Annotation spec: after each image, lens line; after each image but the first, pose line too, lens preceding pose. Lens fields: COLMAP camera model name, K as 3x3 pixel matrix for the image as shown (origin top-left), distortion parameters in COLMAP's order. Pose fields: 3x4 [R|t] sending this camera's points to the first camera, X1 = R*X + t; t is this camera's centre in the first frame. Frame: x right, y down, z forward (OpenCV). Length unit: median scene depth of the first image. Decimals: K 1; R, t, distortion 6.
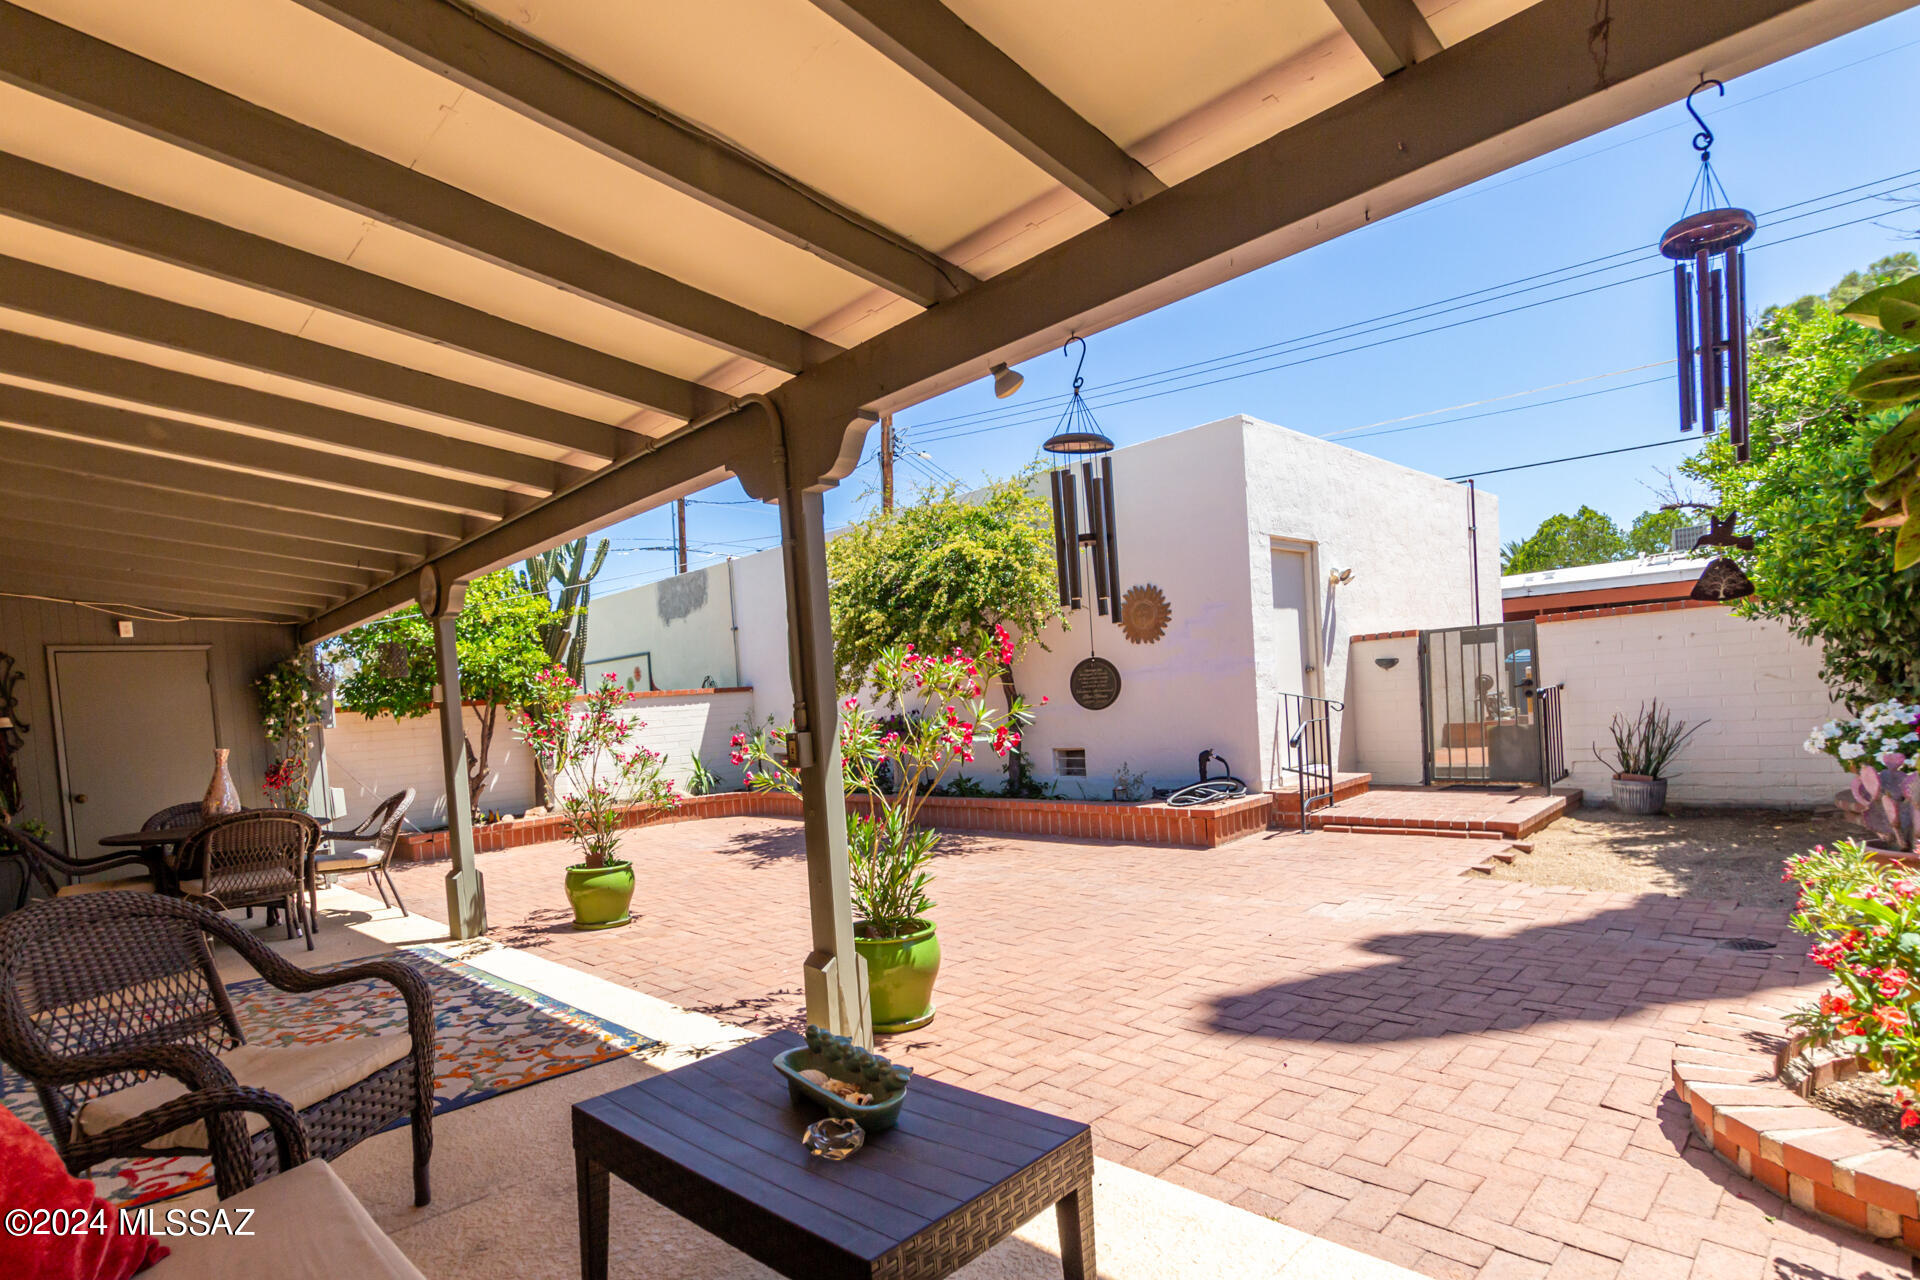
lens RADIAL K [[922.8, 0, 973.4], [0, 922.8, 688.1], [0, 0, 1]] dist [0.000207, -0.000752]
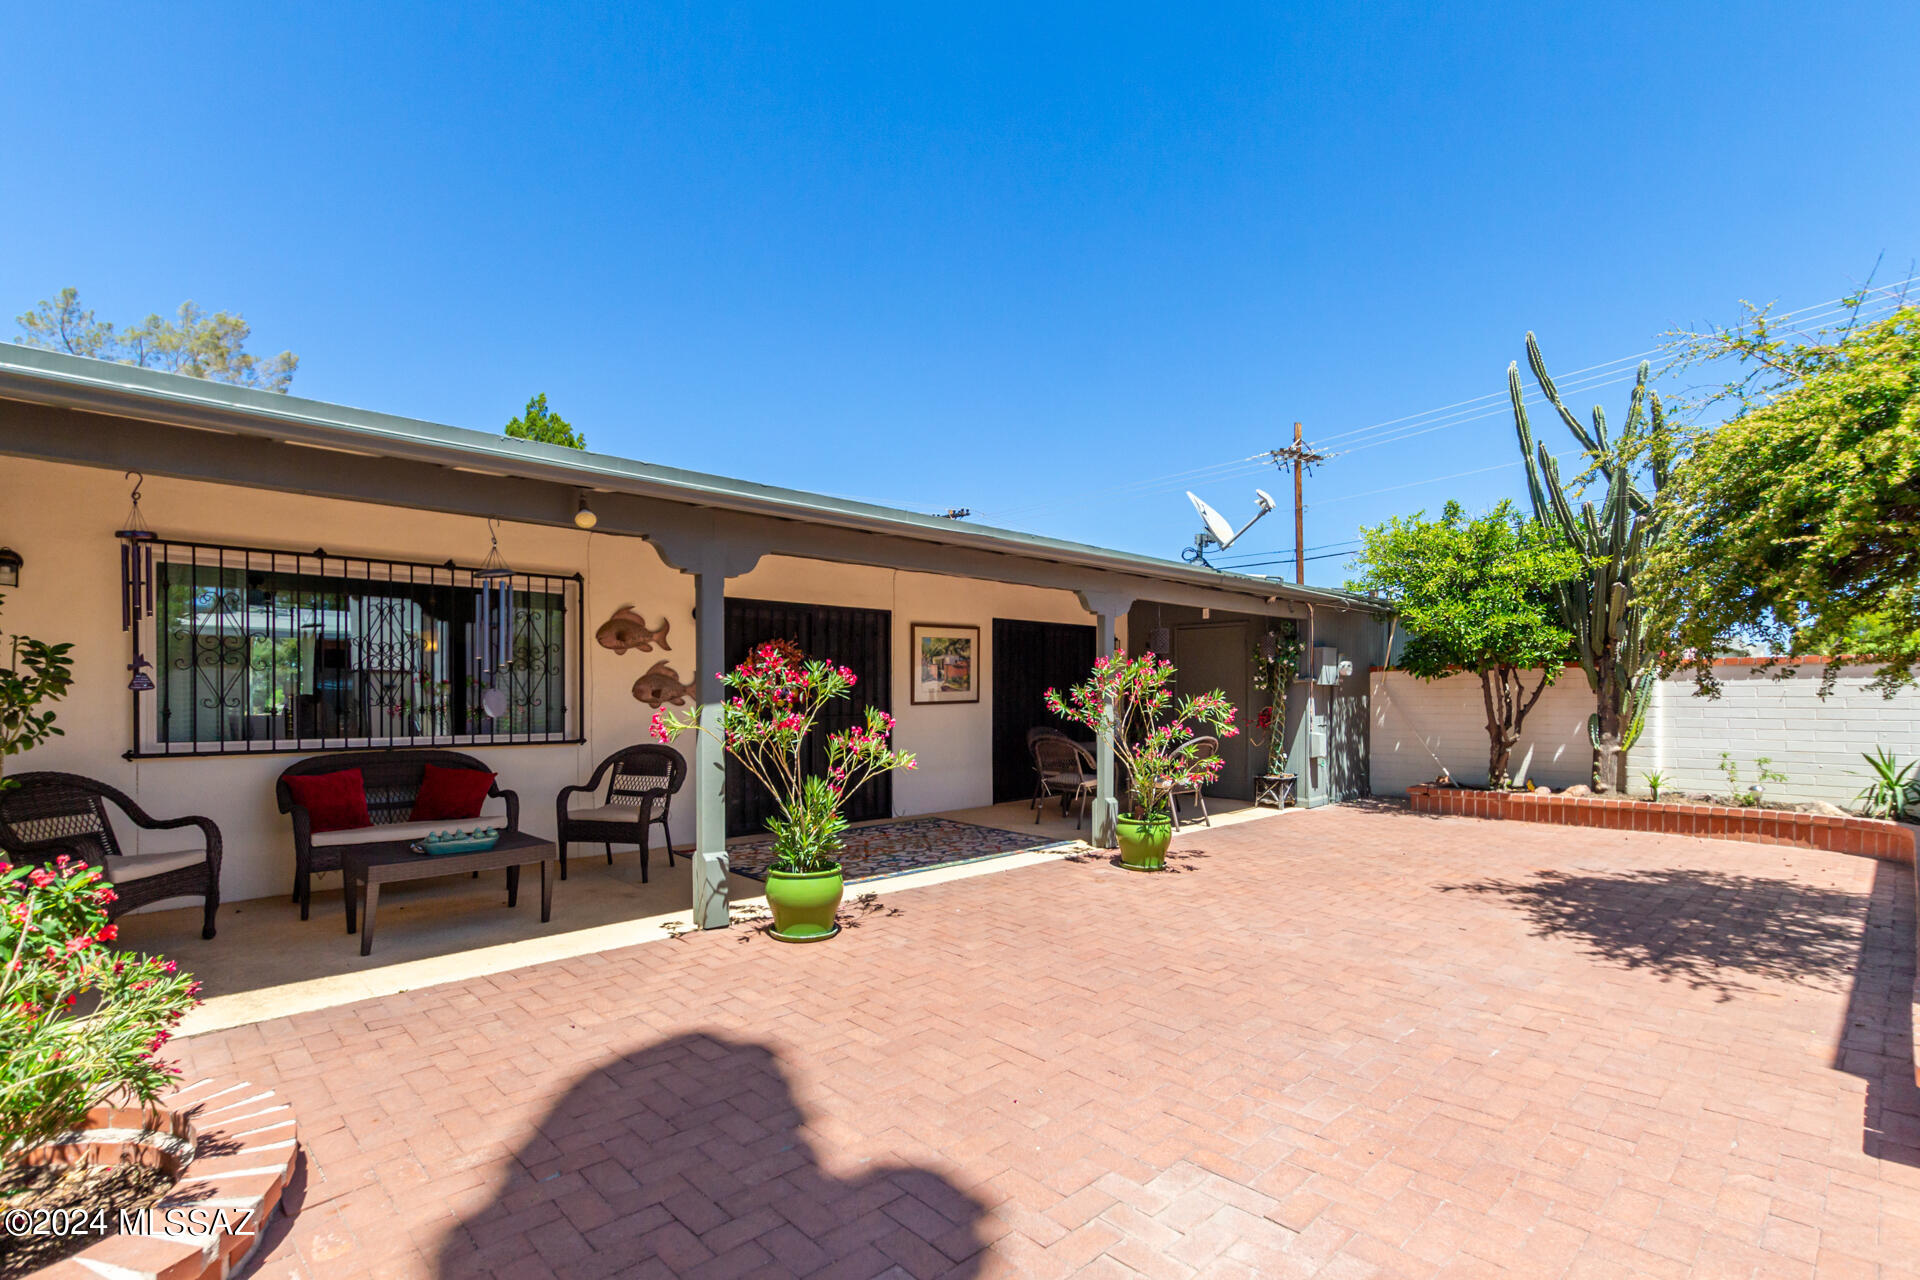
lens RADIAL K [[922.8, 0, 973.4], [0, 922.8, 688.1], [0, 0, 1]] dist [0.000207, -0.000752]
pose [[-0.020707, 0.067206, -0.997524, 0.562772], [0.009031, 0.997710, 0.067031, -0.037960], [0.999745, -0.007621, -0.021266, 0.597346]]
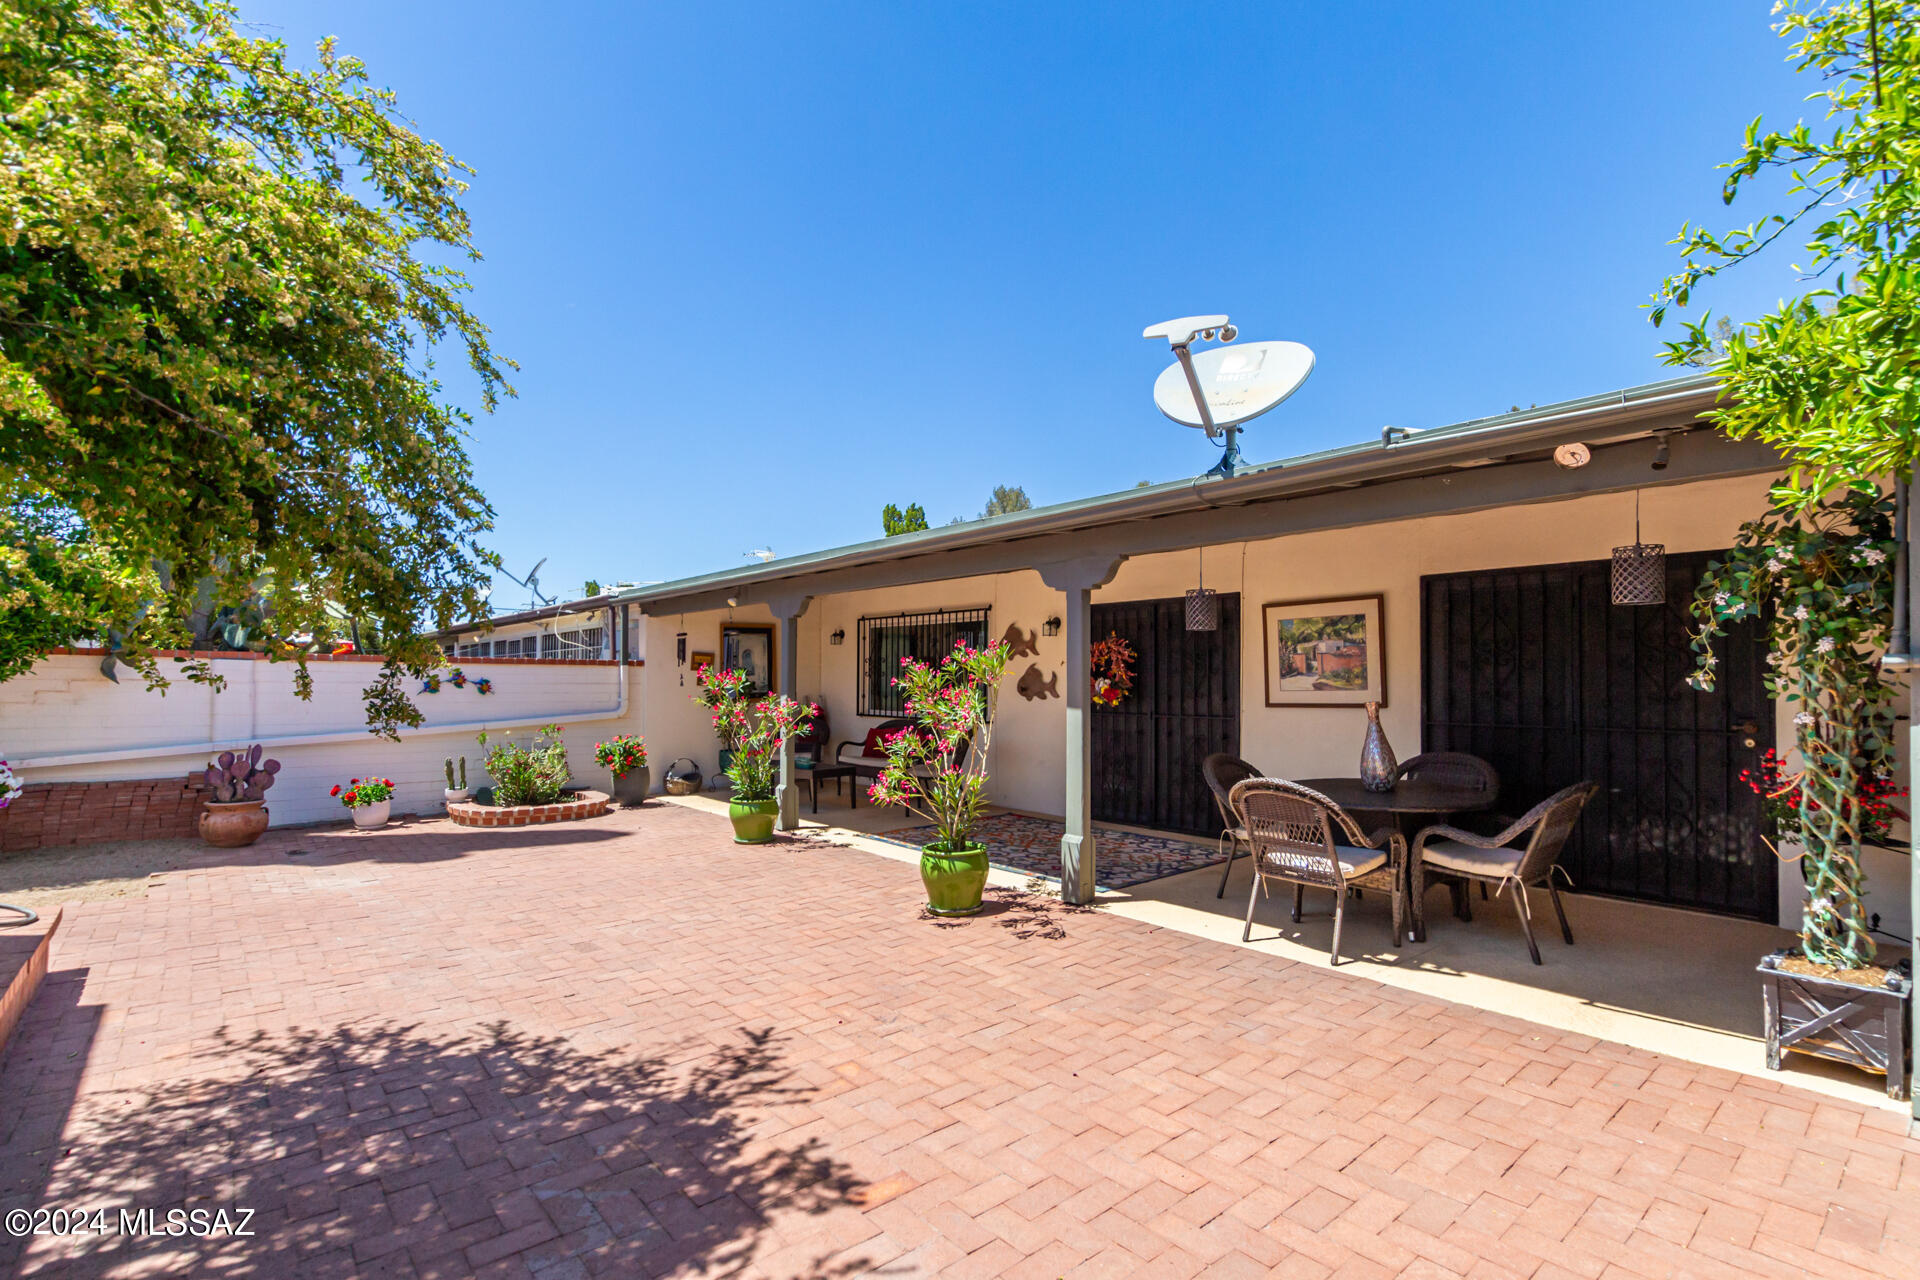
lens RADIAL K [[922.8, 0, 973.4], [0, 922.8, 688.1], [0, 0, 1]] dist [0.000207, -0.000752]
pose [[-0.992490, 0.069435, 0.100710, -0.398452], [0.068987, 0.997586, -0.007925, 0.028889], [-0.101017, -0.000918, -0.994884, 1.442255]]
